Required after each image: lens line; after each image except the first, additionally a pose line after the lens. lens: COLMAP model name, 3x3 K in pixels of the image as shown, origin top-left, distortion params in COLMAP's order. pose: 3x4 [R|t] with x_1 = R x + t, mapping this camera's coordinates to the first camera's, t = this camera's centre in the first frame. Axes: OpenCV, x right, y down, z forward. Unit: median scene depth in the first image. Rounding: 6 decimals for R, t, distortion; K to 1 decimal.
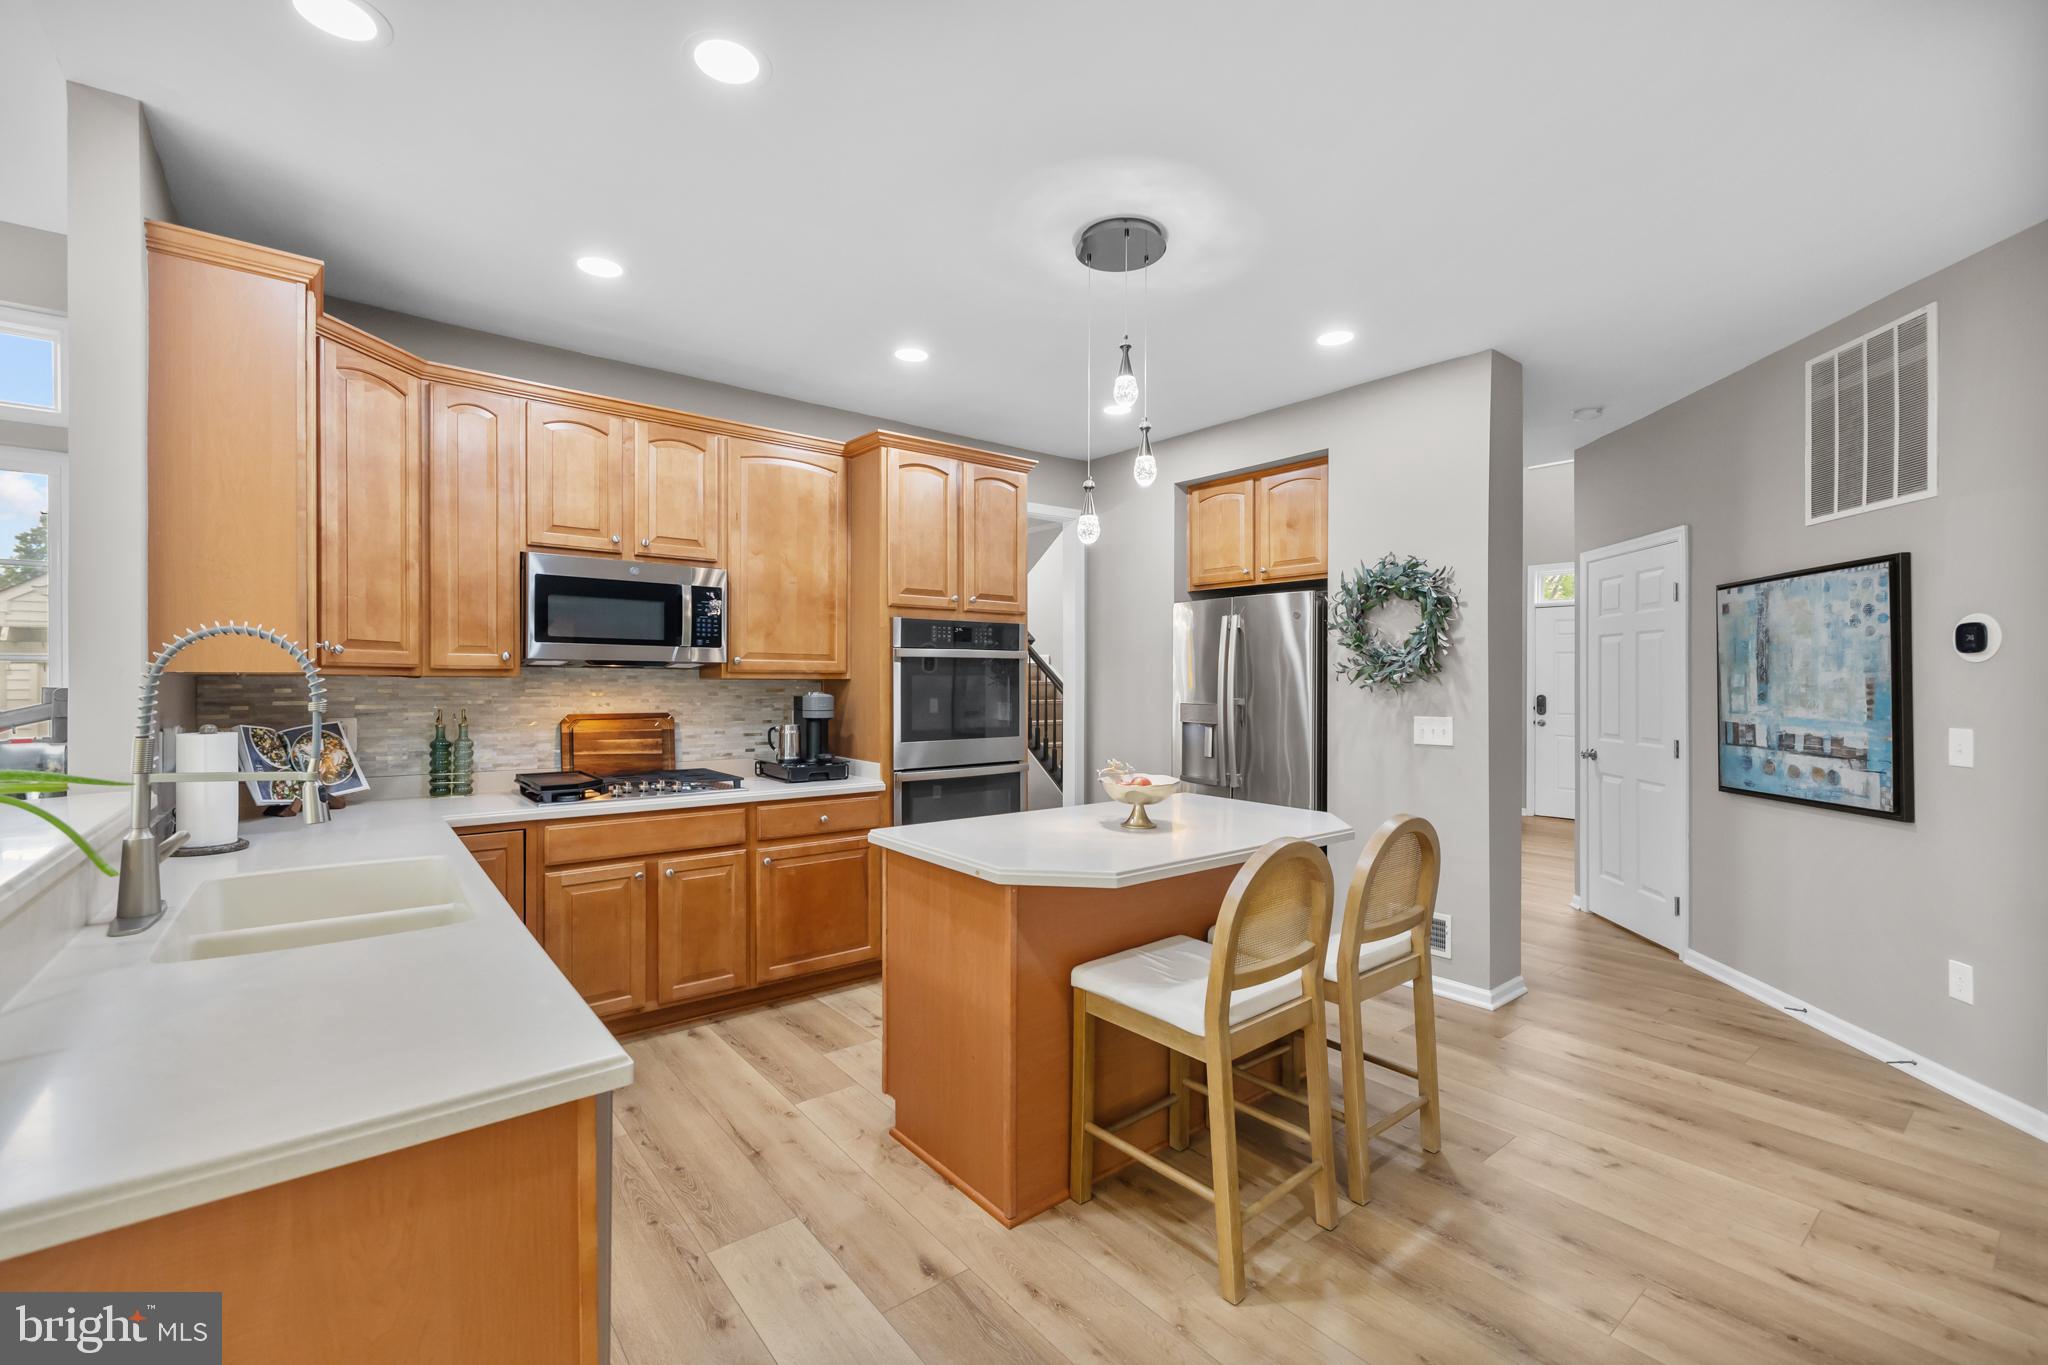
lens RADIAL K [[864.6, 0, 1045.2], [0, 864.6, 681.9], [0, 0, 1]] dist [0.002712, 0.000128]
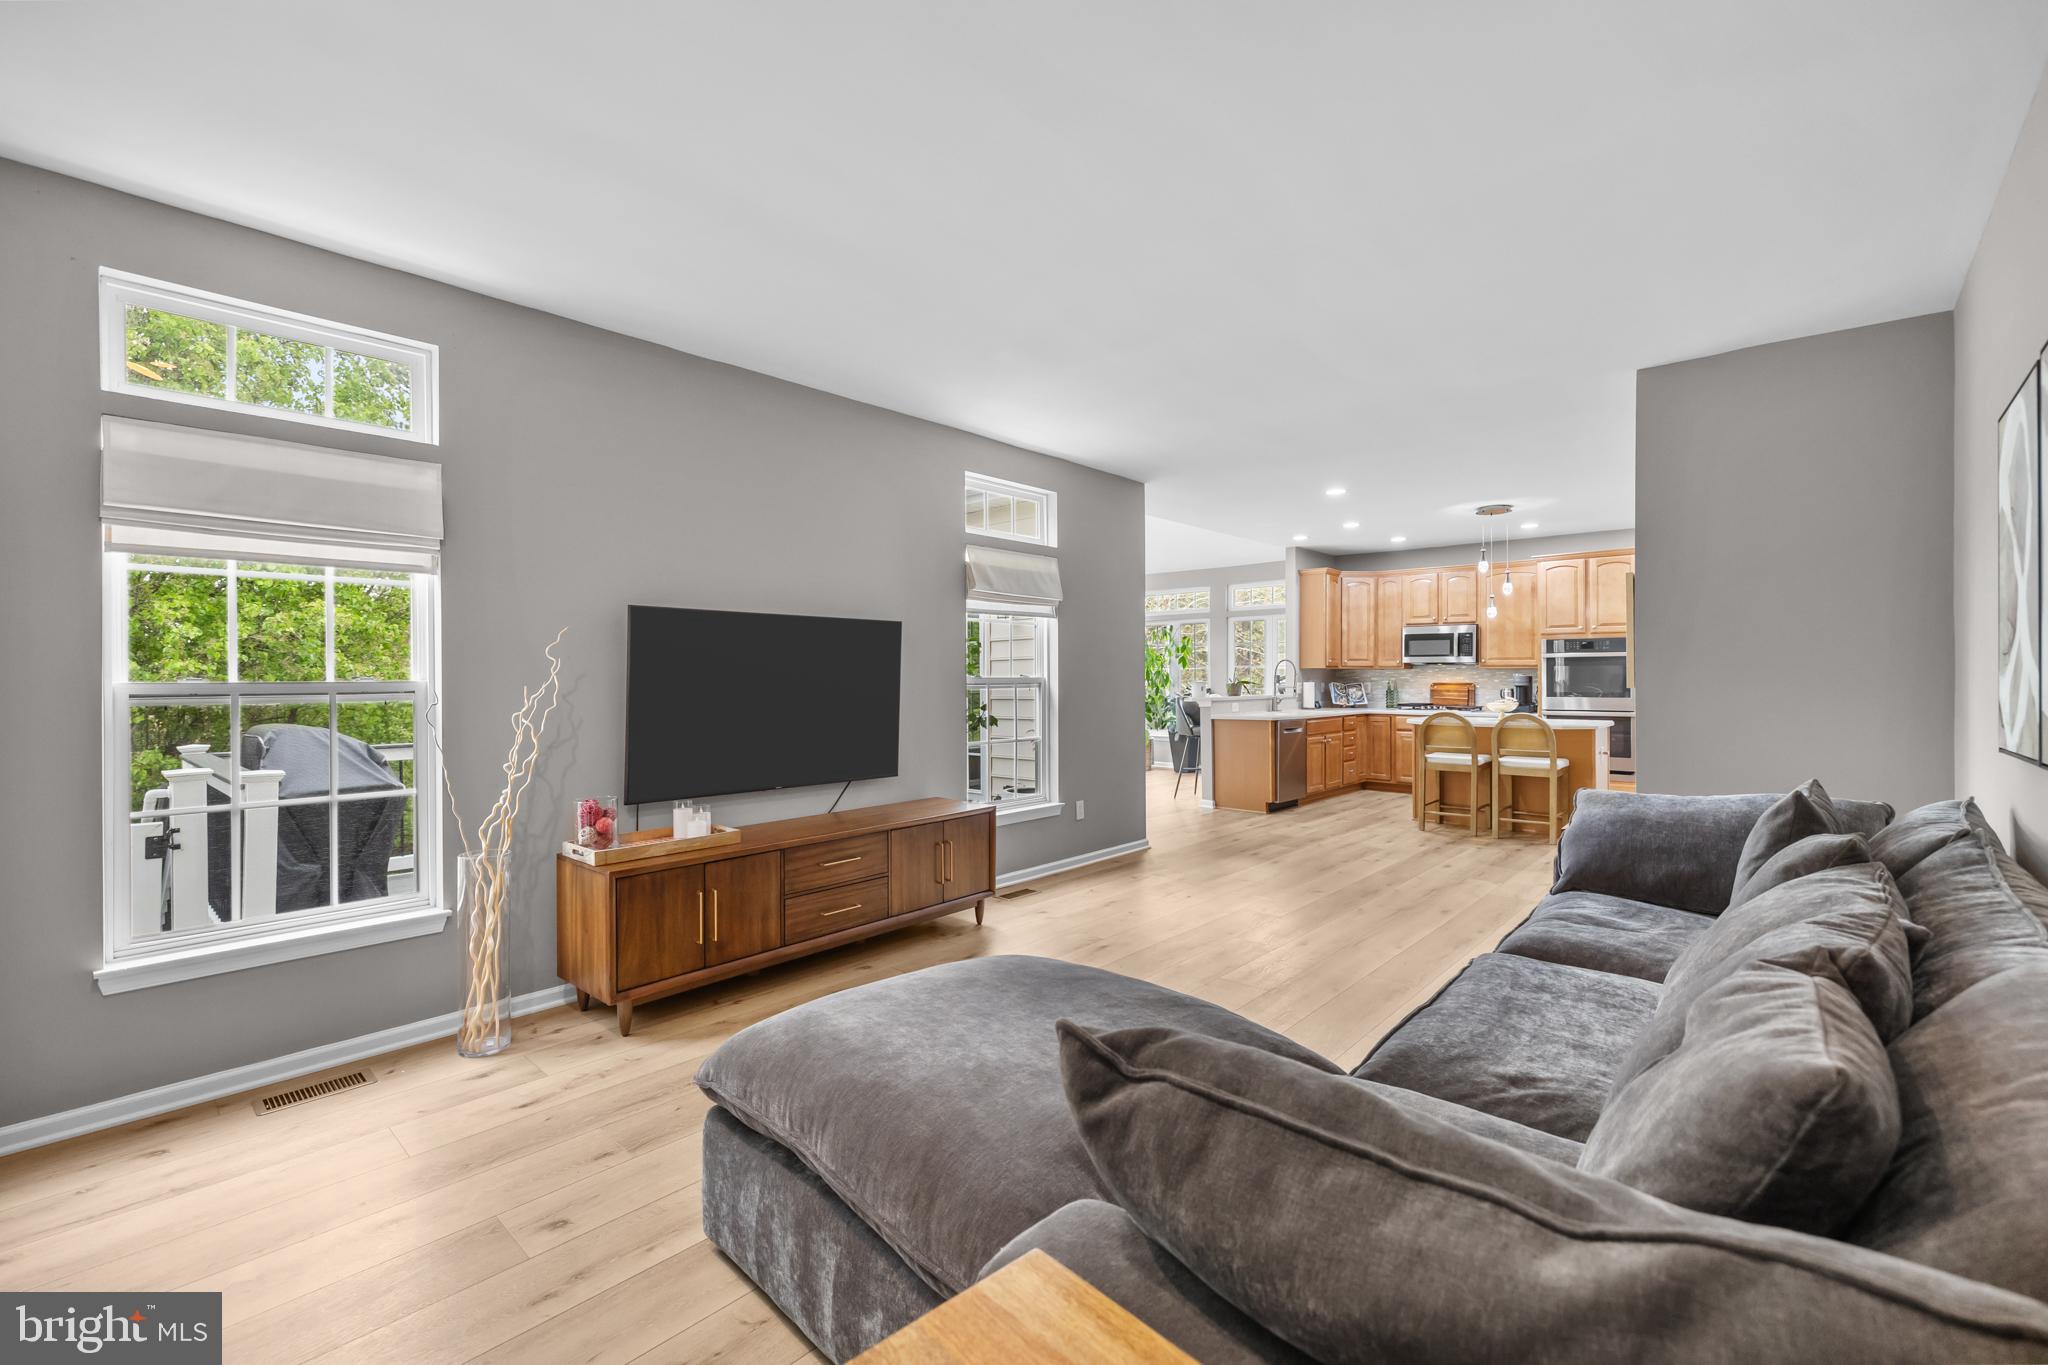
lens RADIAL K [[943.8, 0, 983.5], [0, 943.8, 675.0], [0, 0, 1]] dist [0.000263, -0.000084]
pose [[0.126576, -0.006816, -0.991933, 2.263972], [-0.002424, 0.999971, -0.007181, 0.039475], [0.991954, 0.003313, 0.126556, -0.785574]]
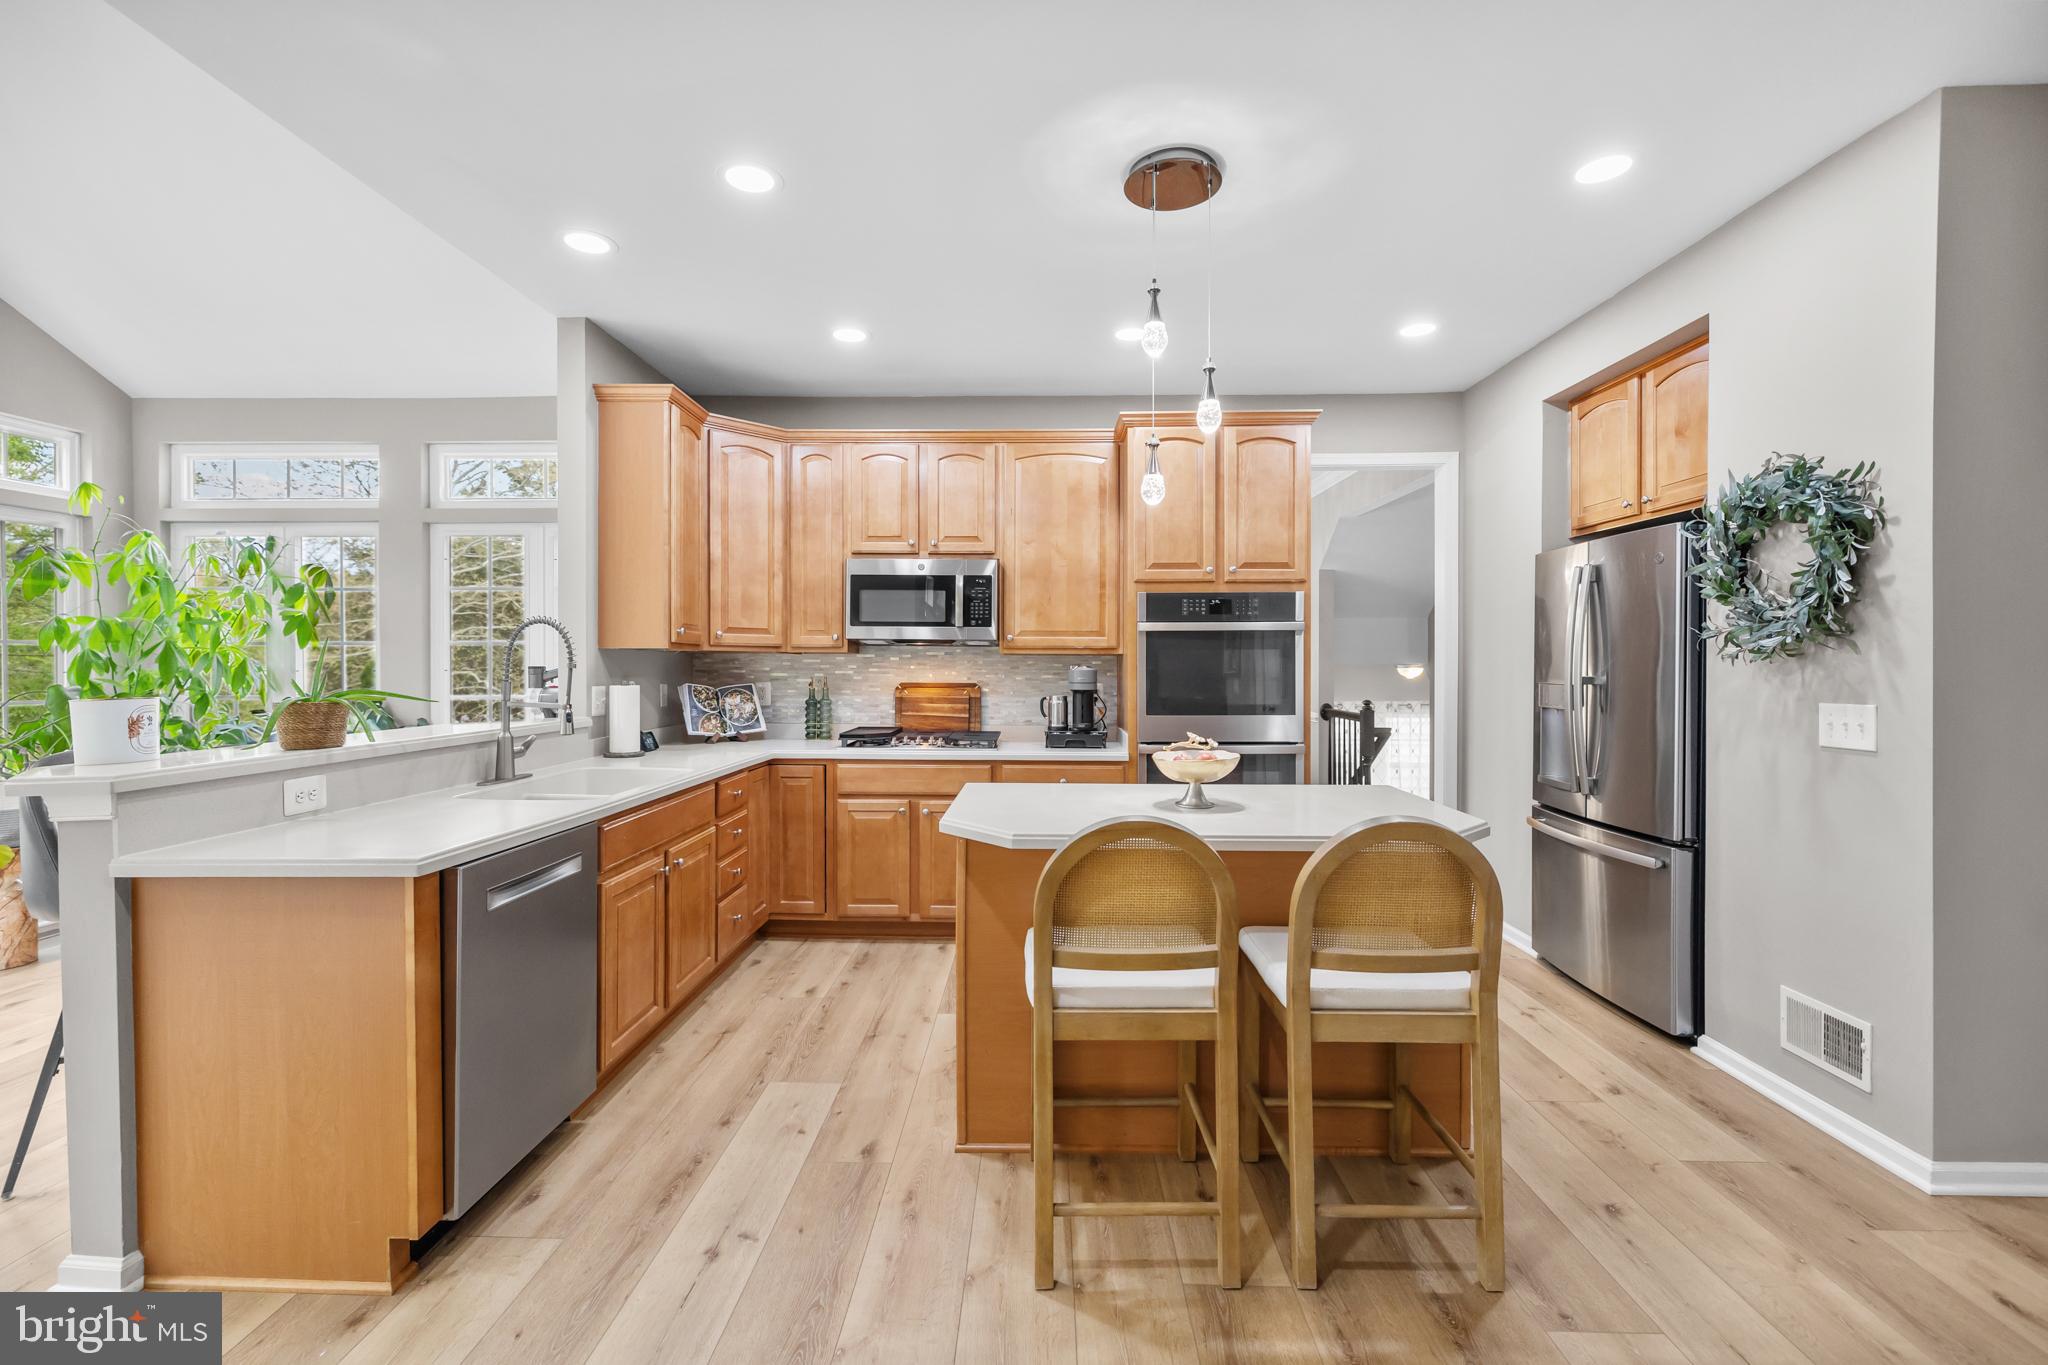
lens RADIAL K [[889.8, 0, 1042.3], [0, 889.8, 674.2], [0, 0, 1]] dist [-0.000706, -0.000032]
pose [[0.761871, 0.004977, -0.647710, 0.475396], [-0.000626, 0.999976, 0.006948, 0.016450], [0.647729, -0.004888, 0.761855, 0.140980]]
